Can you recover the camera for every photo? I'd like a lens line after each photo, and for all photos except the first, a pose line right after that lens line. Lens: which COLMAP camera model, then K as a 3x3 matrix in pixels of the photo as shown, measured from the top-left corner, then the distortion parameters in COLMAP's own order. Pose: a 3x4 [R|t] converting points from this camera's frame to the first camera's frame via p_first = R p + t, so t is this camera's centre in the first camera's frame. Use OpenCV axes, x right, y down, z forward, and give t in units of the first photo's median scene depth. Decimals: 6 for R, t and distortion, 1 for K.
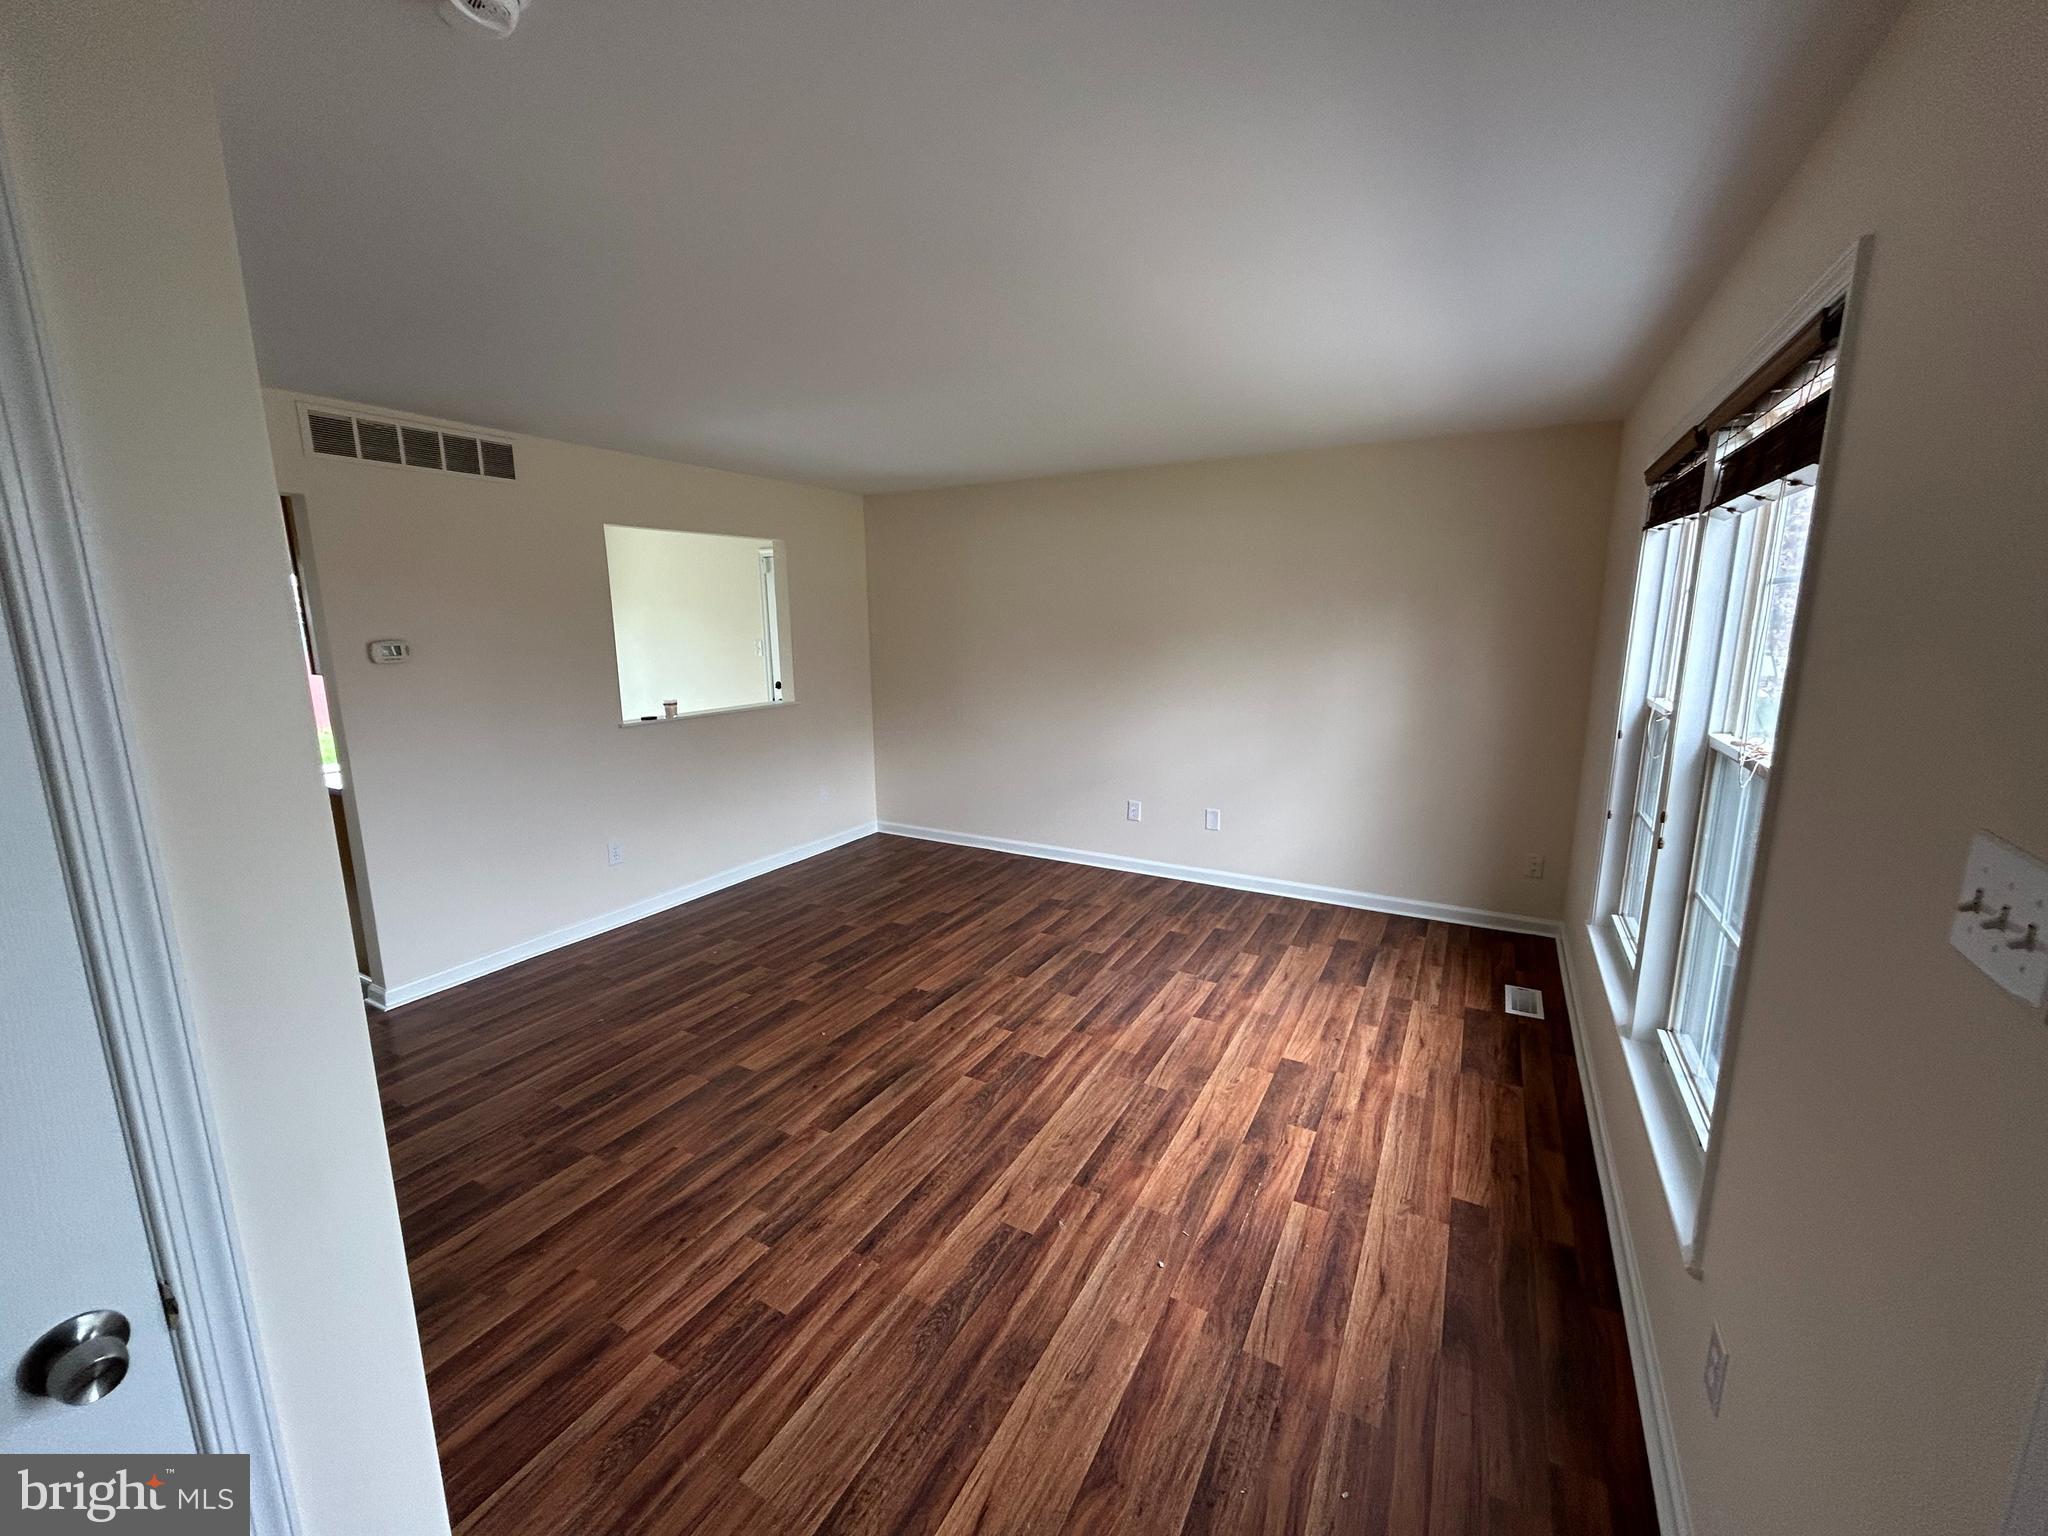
lens RADIAL K [[818.9, 0, 1031.1], [0, 818.9, 765.2], [0, 0, 1]] dist [-0.002517, 0.000341]
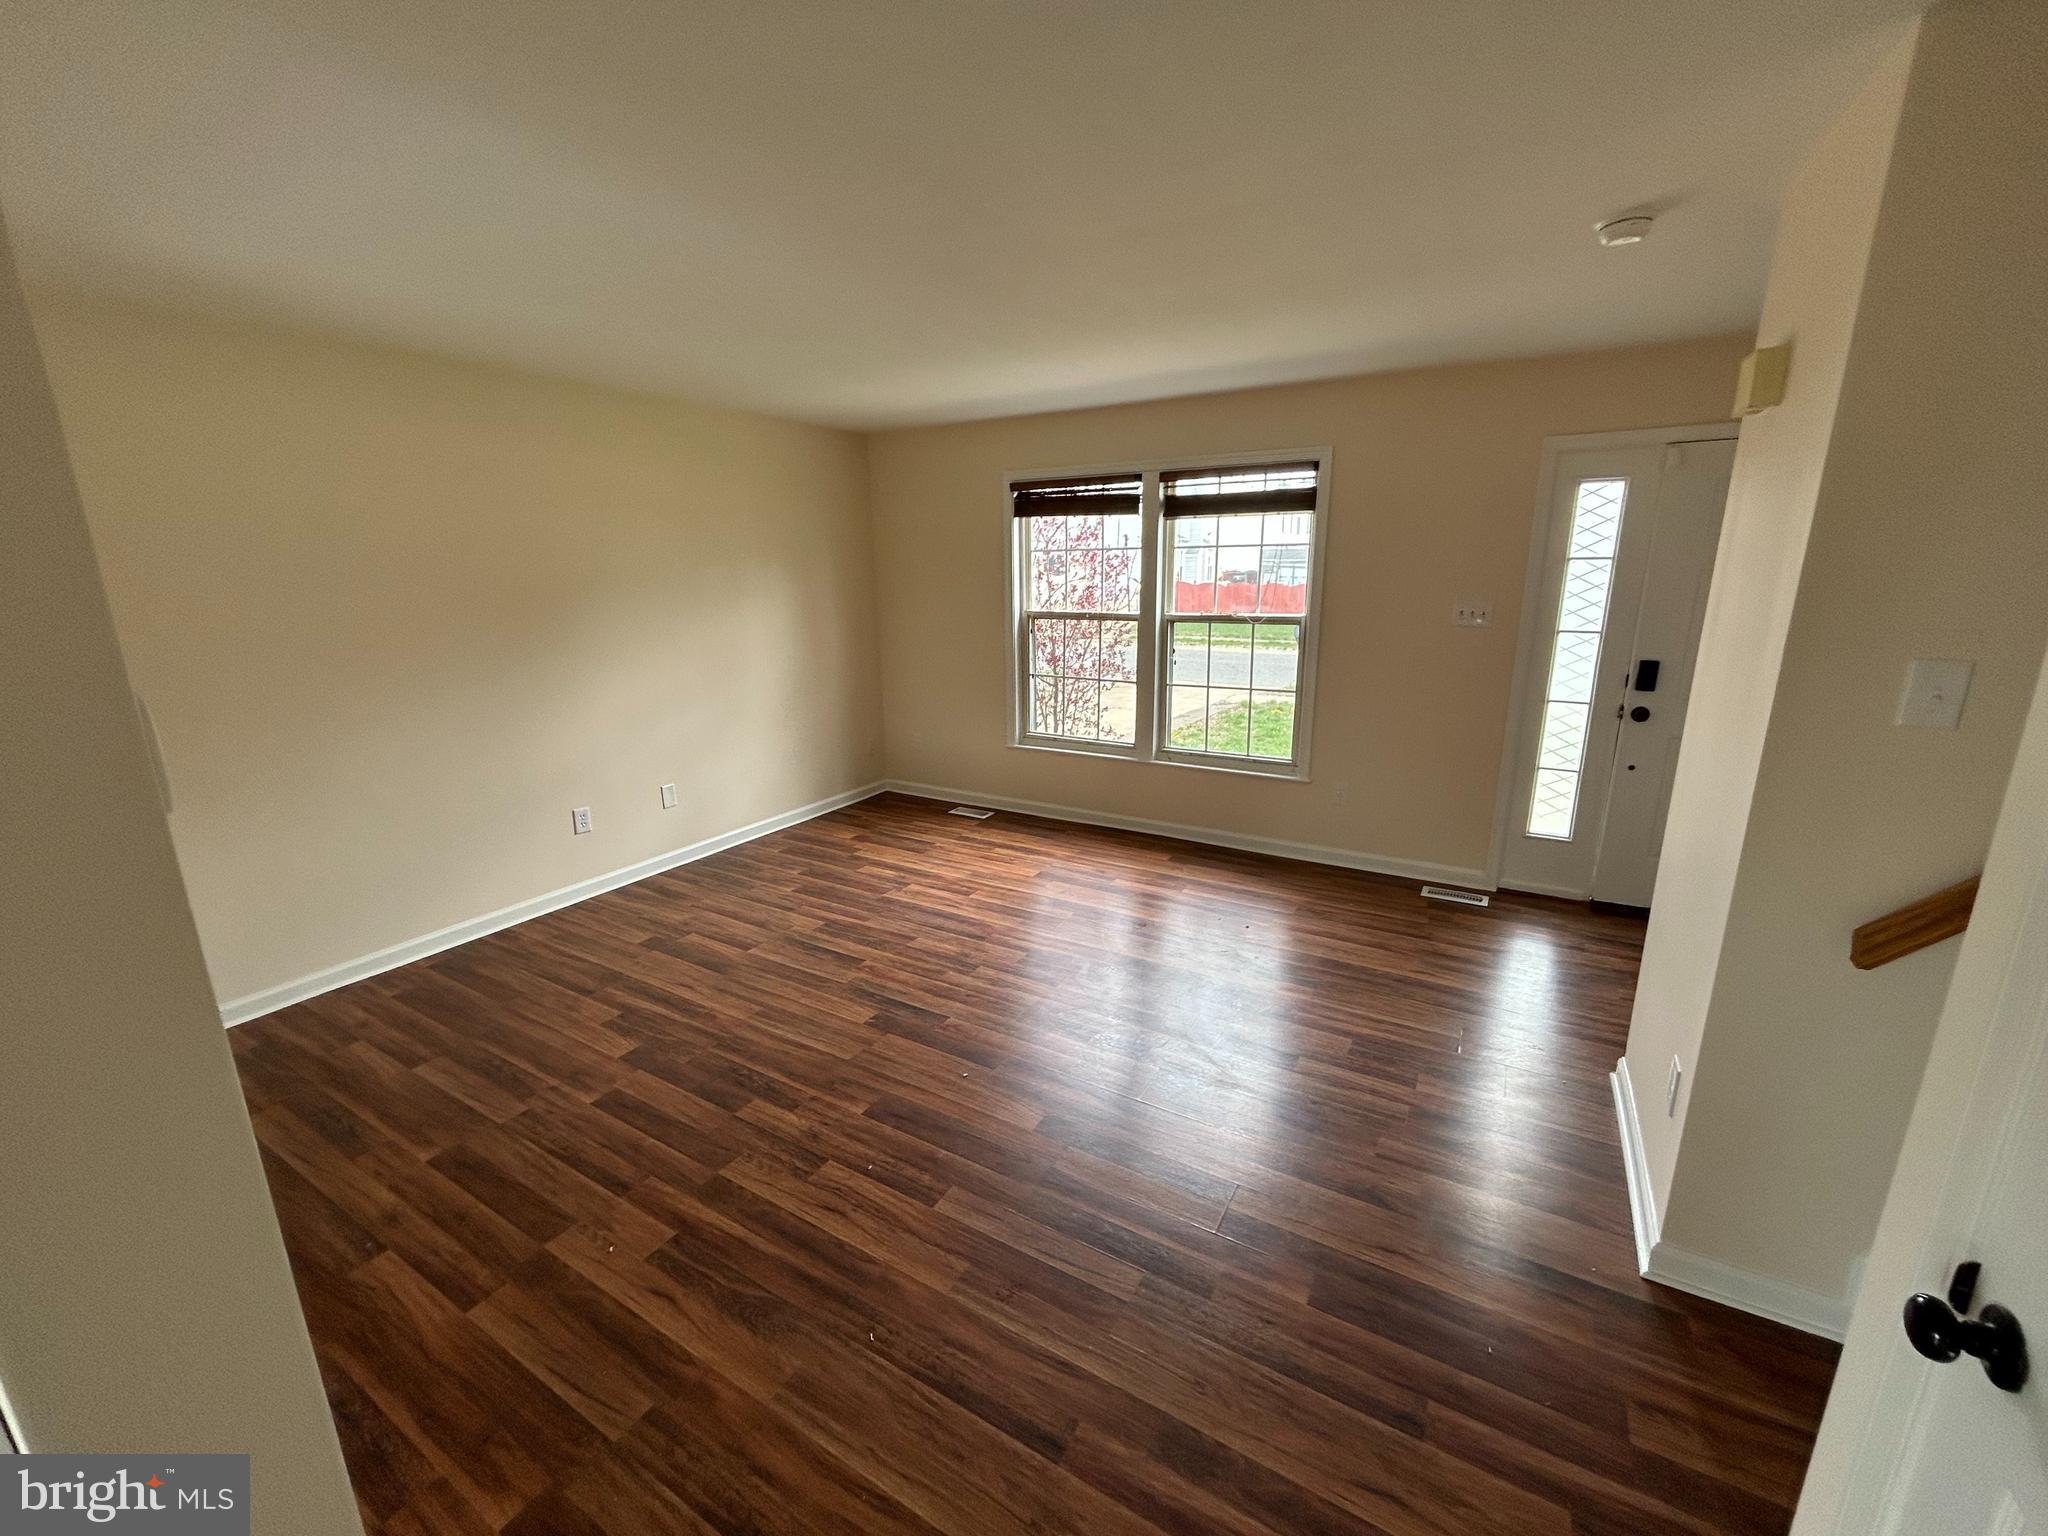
lens RADIAL K [[818.9, 0, 1036.8], [0, 818.9, 760.7], [0, 0, 1]] dist [-0.002517, 0.000341]
pose [[0.028836, -0.227888, 0.973260, -0.807635], [0.195802, 0.956090, 0.218066, -0.110062], [-0.980219, 0.184278, 0.072191, 0.679860]]
